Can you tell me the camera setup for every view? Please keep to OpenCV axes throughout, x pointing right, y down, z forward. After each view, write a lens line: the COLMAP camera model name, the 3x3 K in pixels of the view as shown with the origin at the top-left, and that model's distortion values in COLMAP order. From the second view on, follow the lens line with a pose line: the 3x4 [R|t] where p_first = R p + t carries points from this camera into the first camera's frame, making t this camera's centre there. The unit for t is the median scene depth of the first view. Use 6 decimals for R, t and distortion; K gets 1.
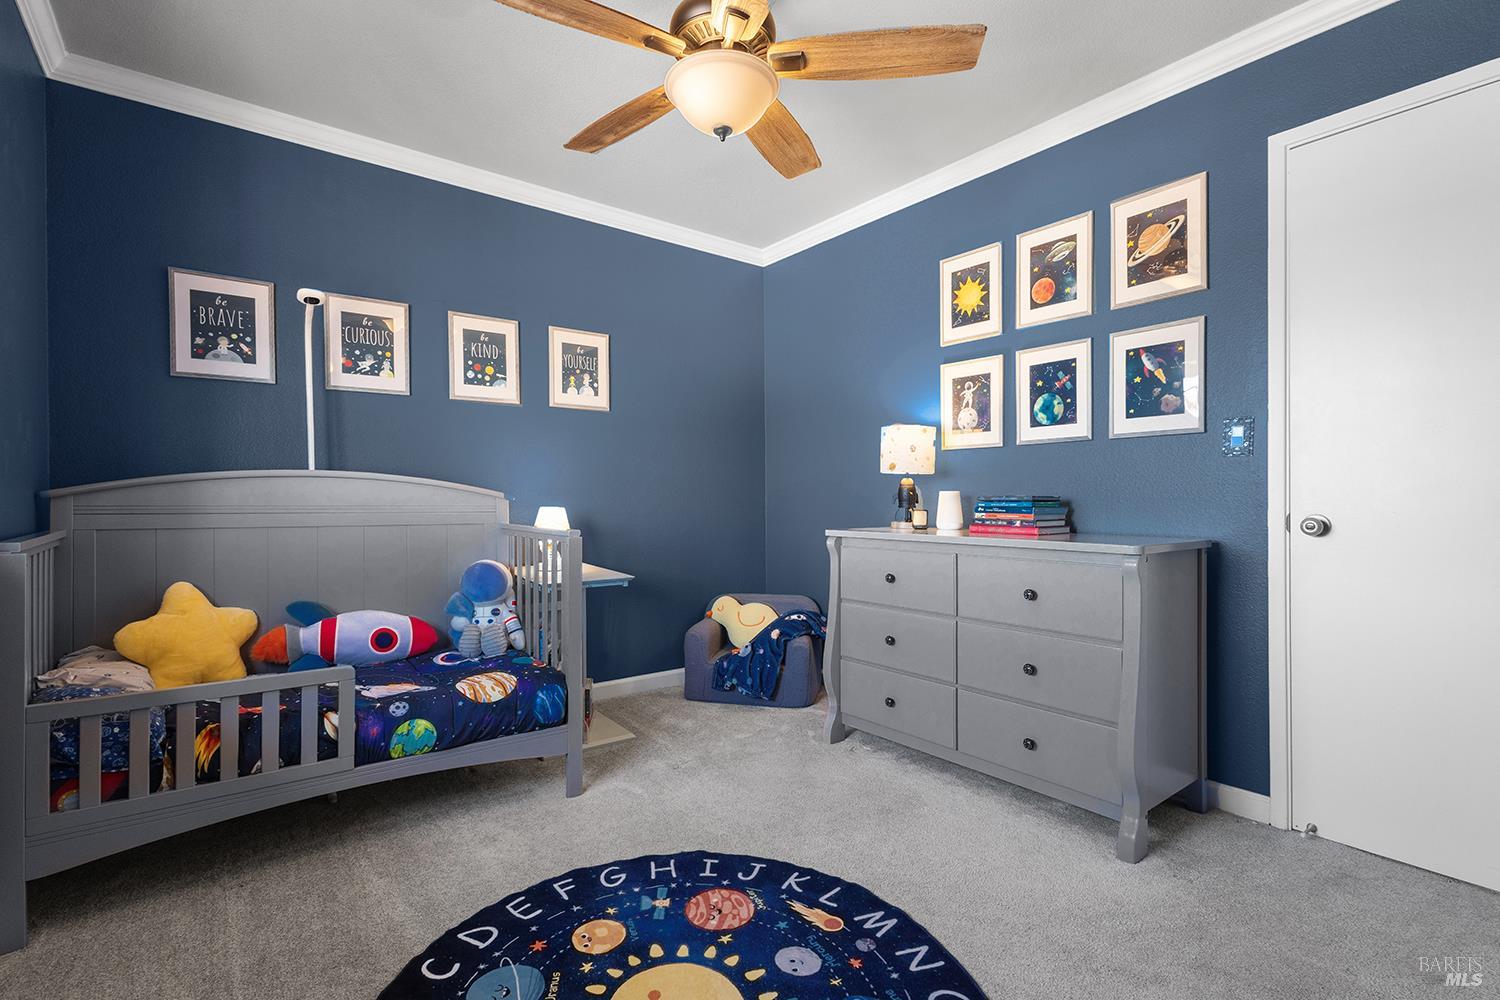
lens RADIAL K [[694.2, 0, 743.0], [0, 694.2, 494.8], [0, 0, 1]] dist [0.011065, -0.000047]
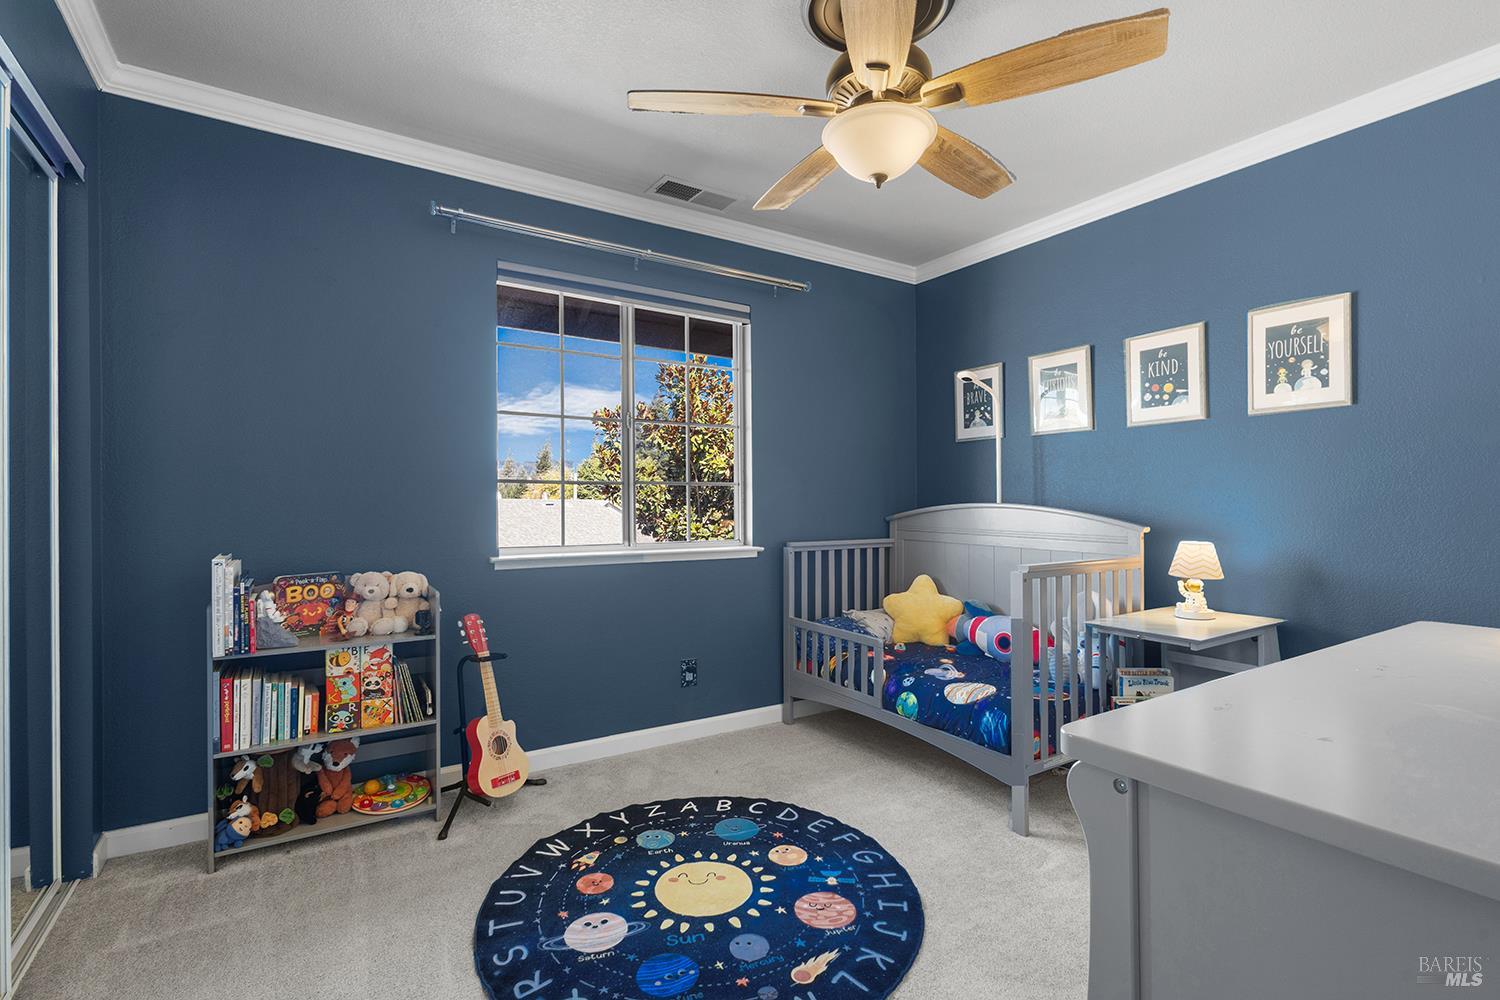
lens RADIAL K [[689.8, 0, 744.1], [0, 689.8, 499.0], [0, 0, 1]] dist [0.002397, -0.000591]
pose [[-0.088921, -0.006567, -0.996017, 0.755591], [-0.001085, 0.999978, -0.006496, -0.035167], [0.996038, 0.000503, -0.088927, 0.682516]]
